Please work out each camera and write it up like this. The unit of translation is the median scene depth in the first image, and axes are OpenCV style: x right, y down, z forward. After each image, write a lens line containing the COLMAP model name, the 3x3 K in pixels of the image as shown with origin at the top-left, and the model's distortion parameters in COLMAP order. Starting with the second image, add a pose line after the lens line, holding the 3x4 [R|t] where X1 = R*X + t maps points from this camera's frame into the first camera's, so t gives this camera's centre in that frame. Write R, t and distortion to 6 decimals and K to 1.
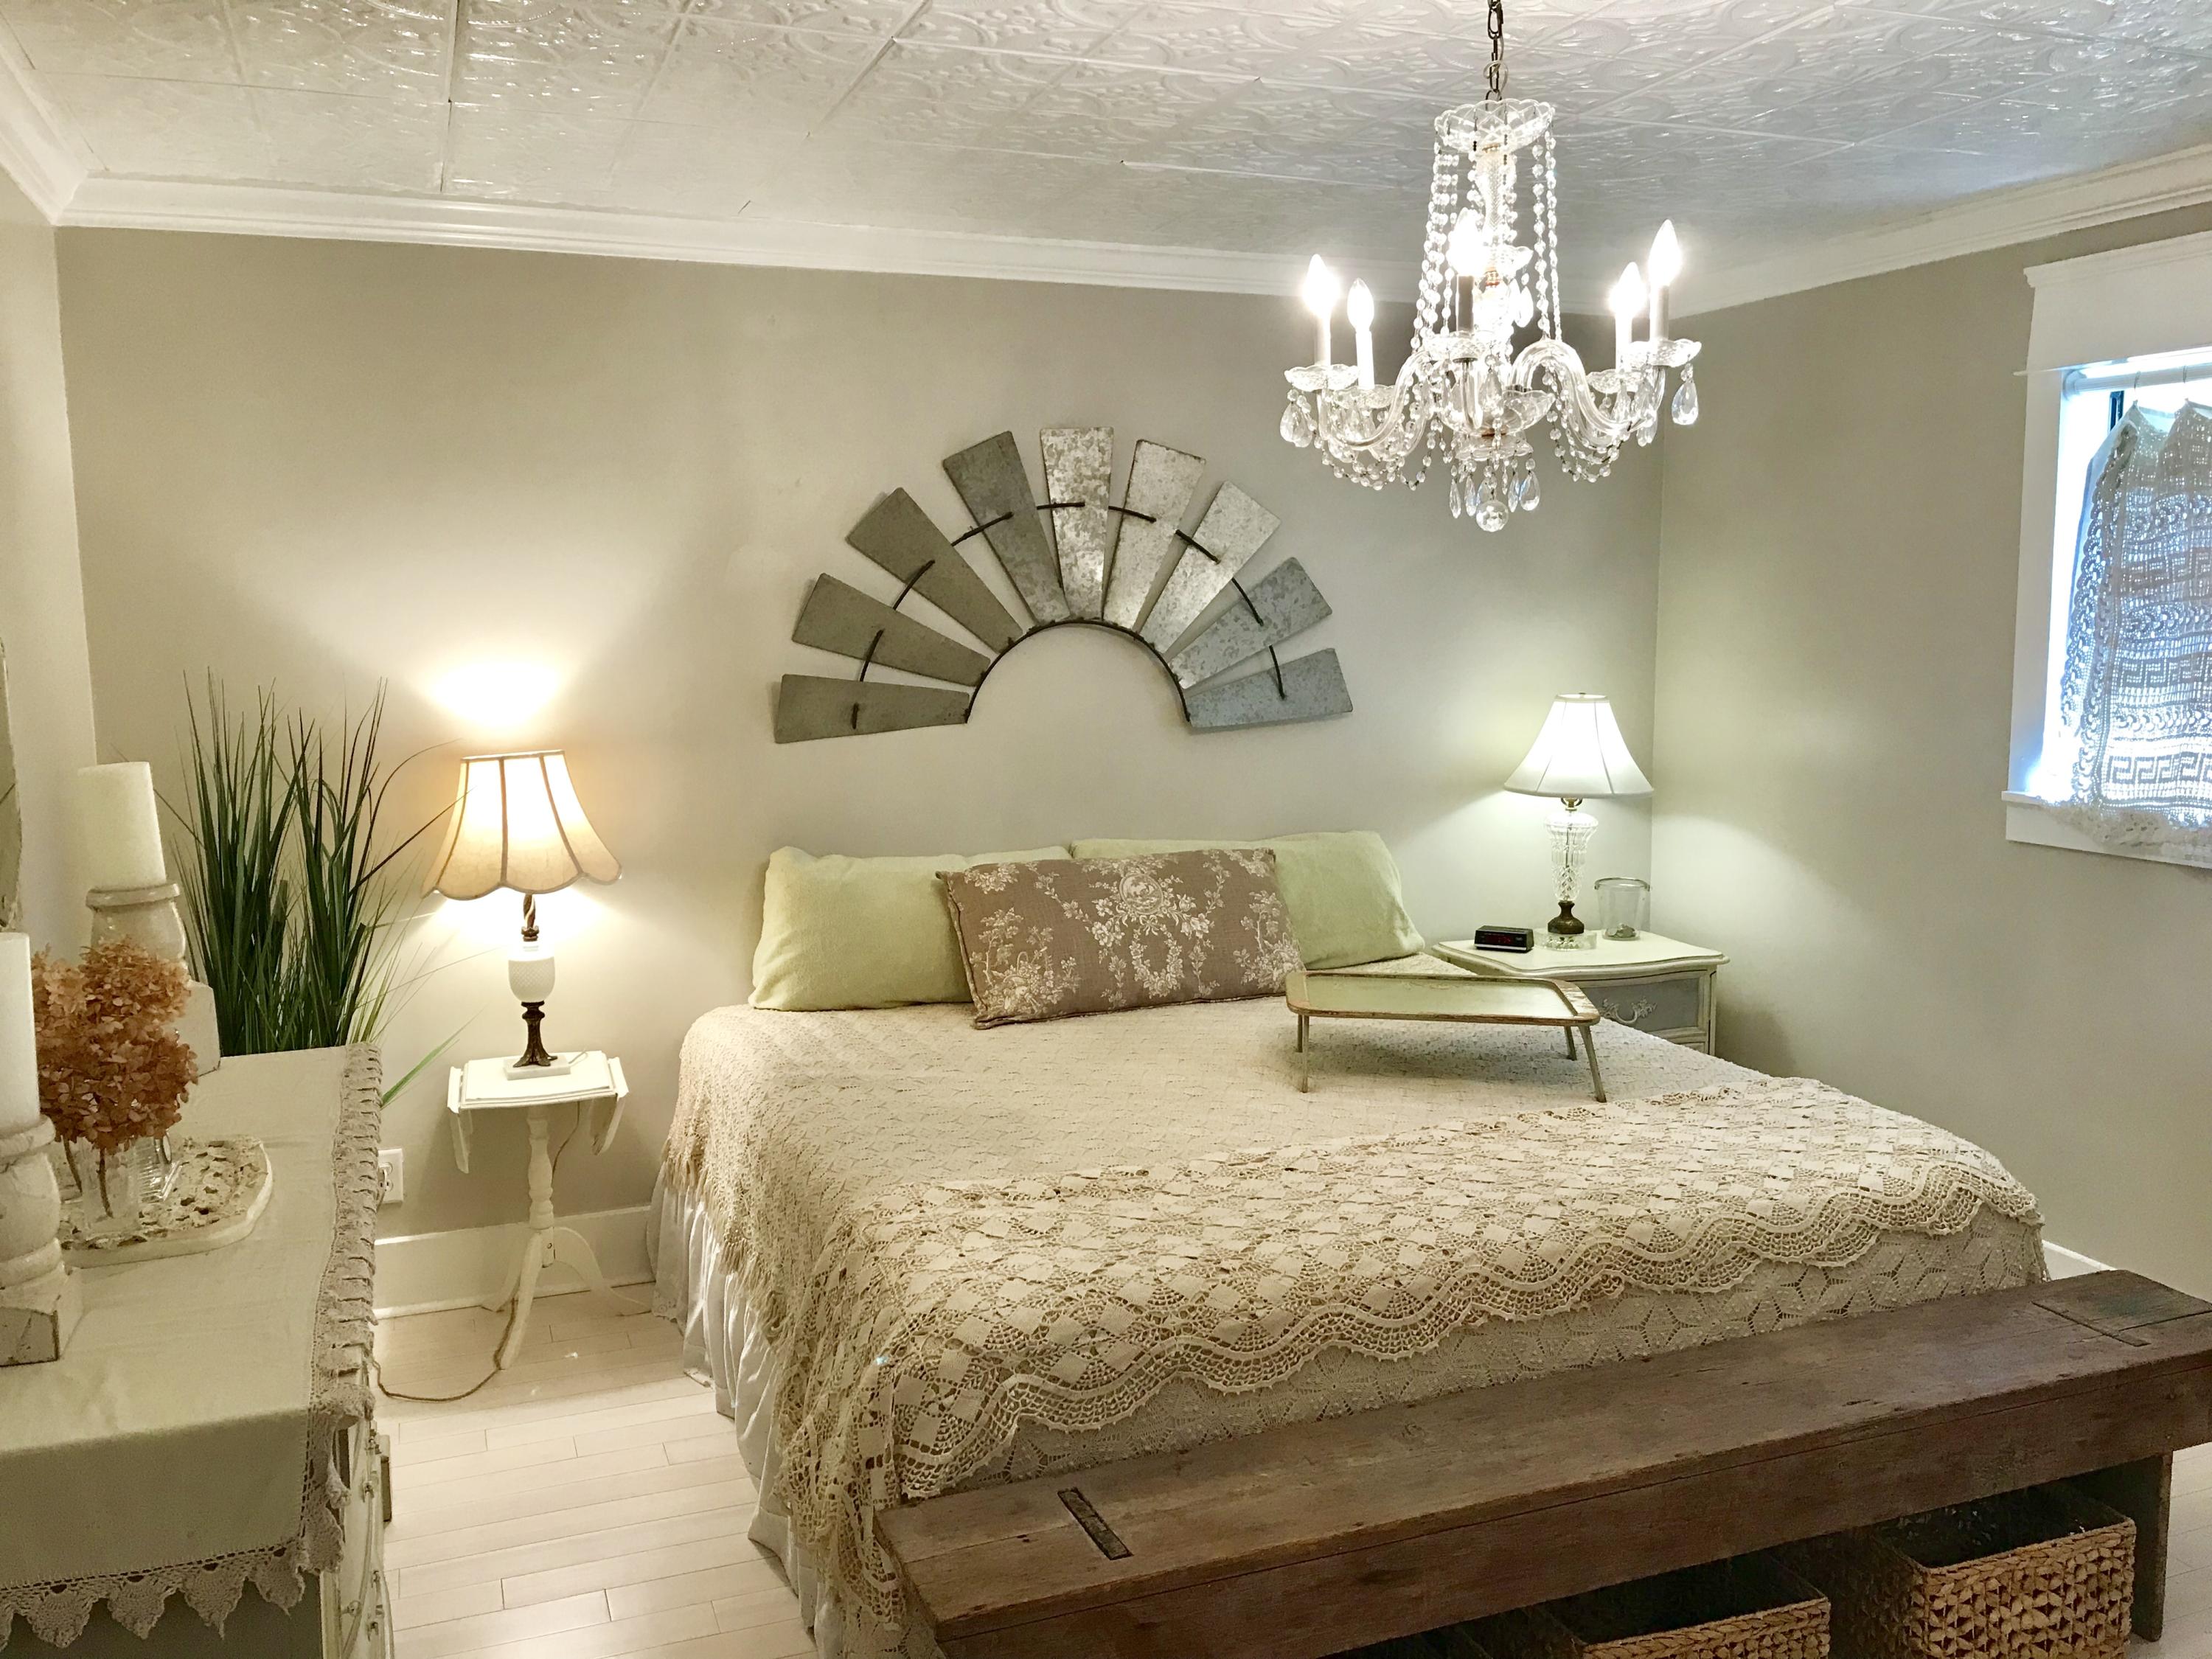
lens RADIAL K [[1812.7, 0, 1092.1], [0, 1812.7, 805.3], [0, 0, 1]] dist [0.048851, -0.071582]
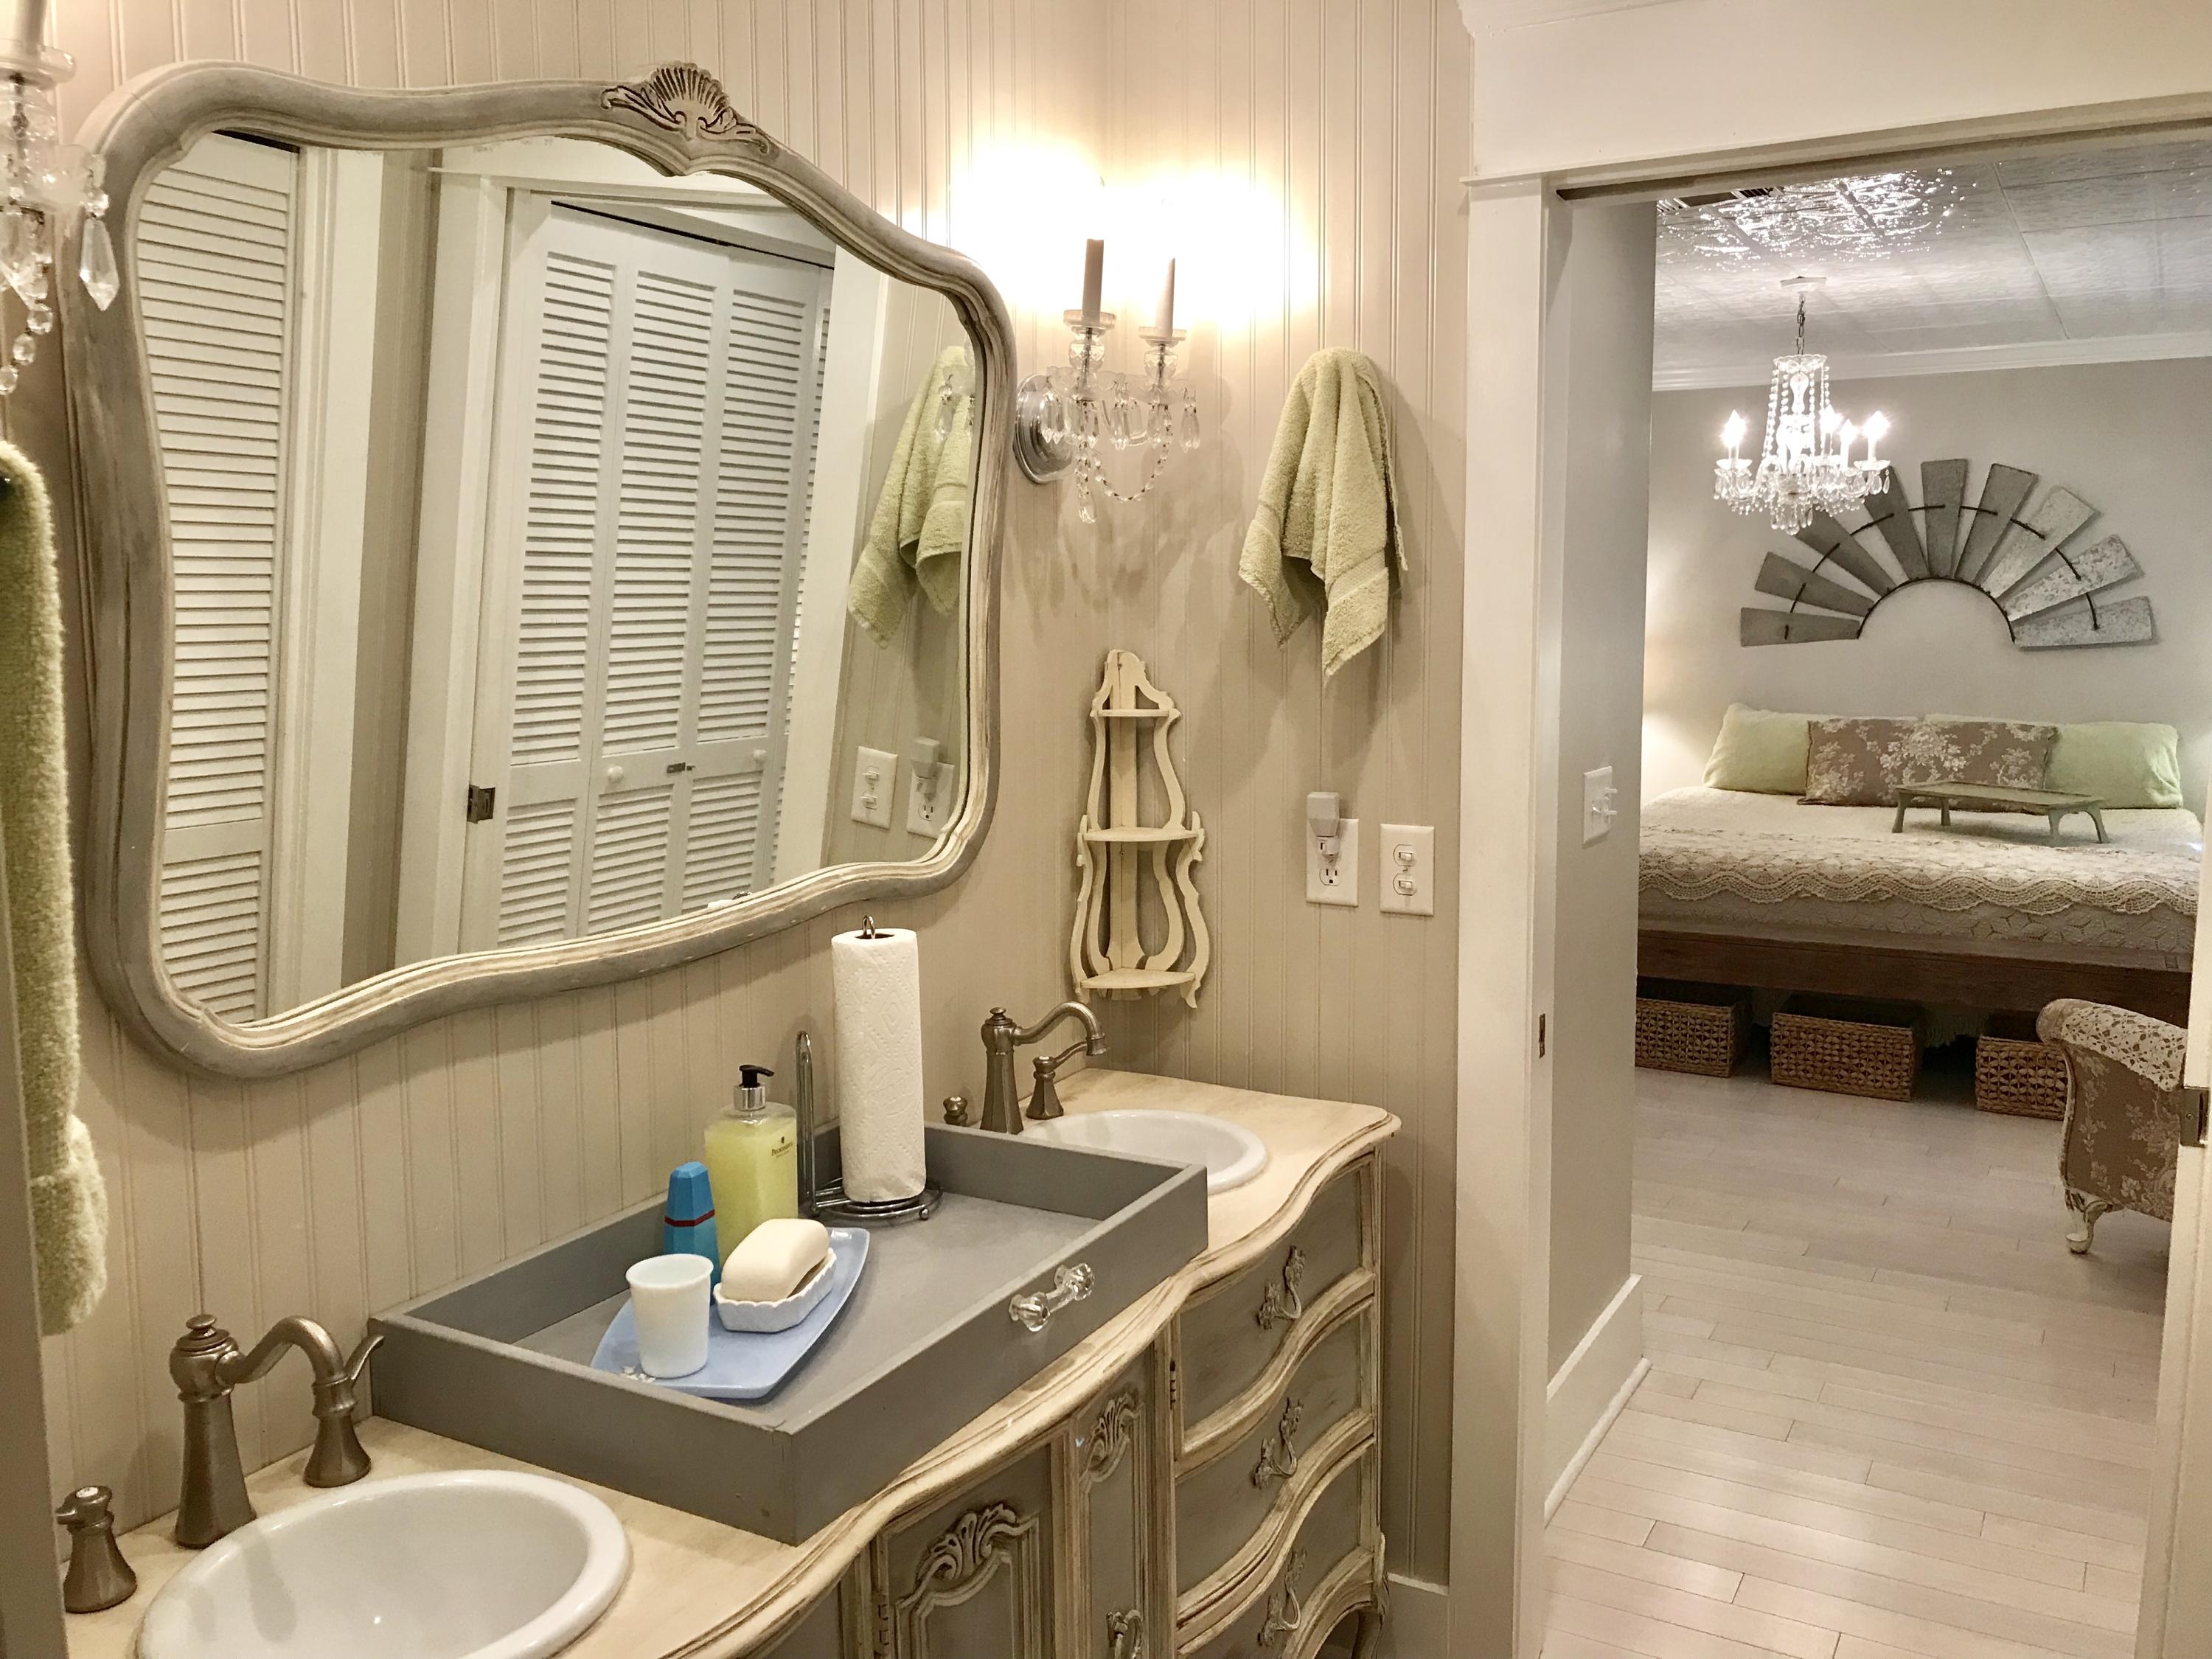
lens RADIAL K [[1848.8, 0, 1106.9], [0, 1848.8, 812.6], [0, 0, 1]] dist [0.012223, 0.013750]
pose [[0.643052, 0.096195, -0.759757, 1.190781], [-0.084359, 0.994940, 0.054571, 0.118560], [0.761162, 0.029001, 0.647913, -0.948554]]
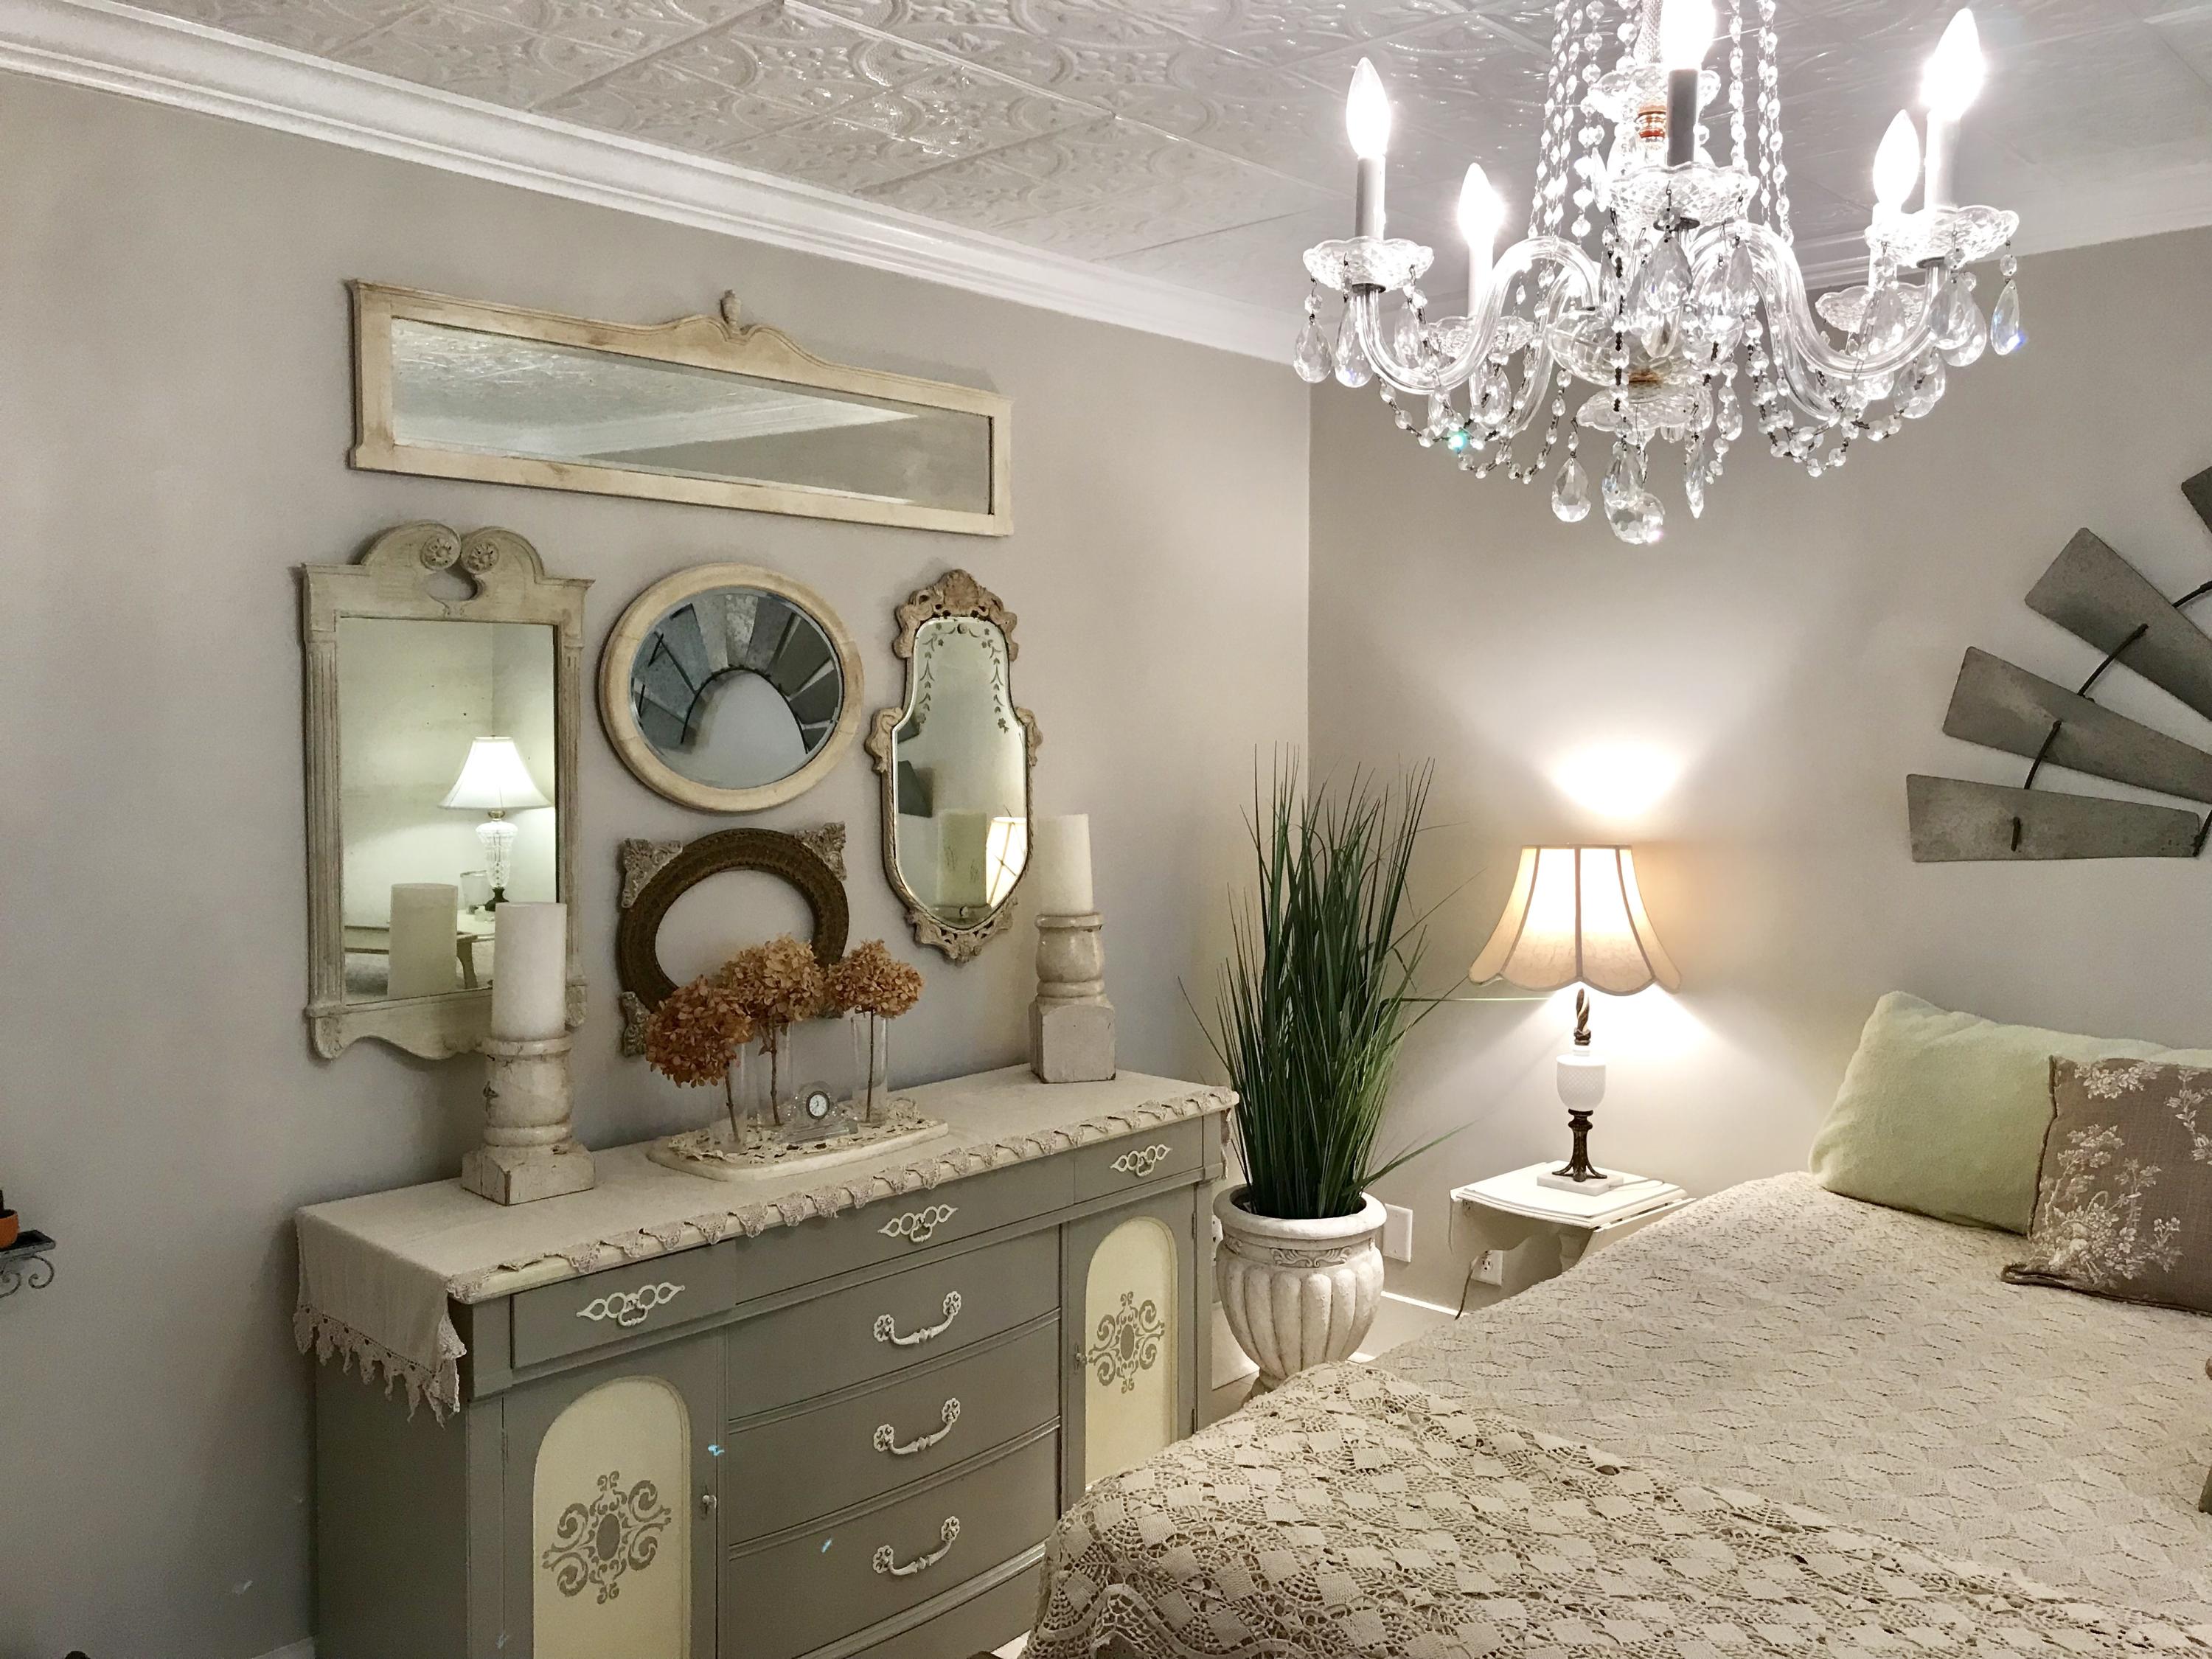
lens RADIAL K [[1838.1, 0, 1102.5], [0, 1838.1, 811.8], [0, 0, 1]] dist [0.053976, -0.072791]
pose [[0.444548, 0.060341, -0.893720, 0.555079], [-0.107030, 0.994159, 0.013884, -0.040961], [0.889338, 0.089483, 0.448410, 0.462558]]
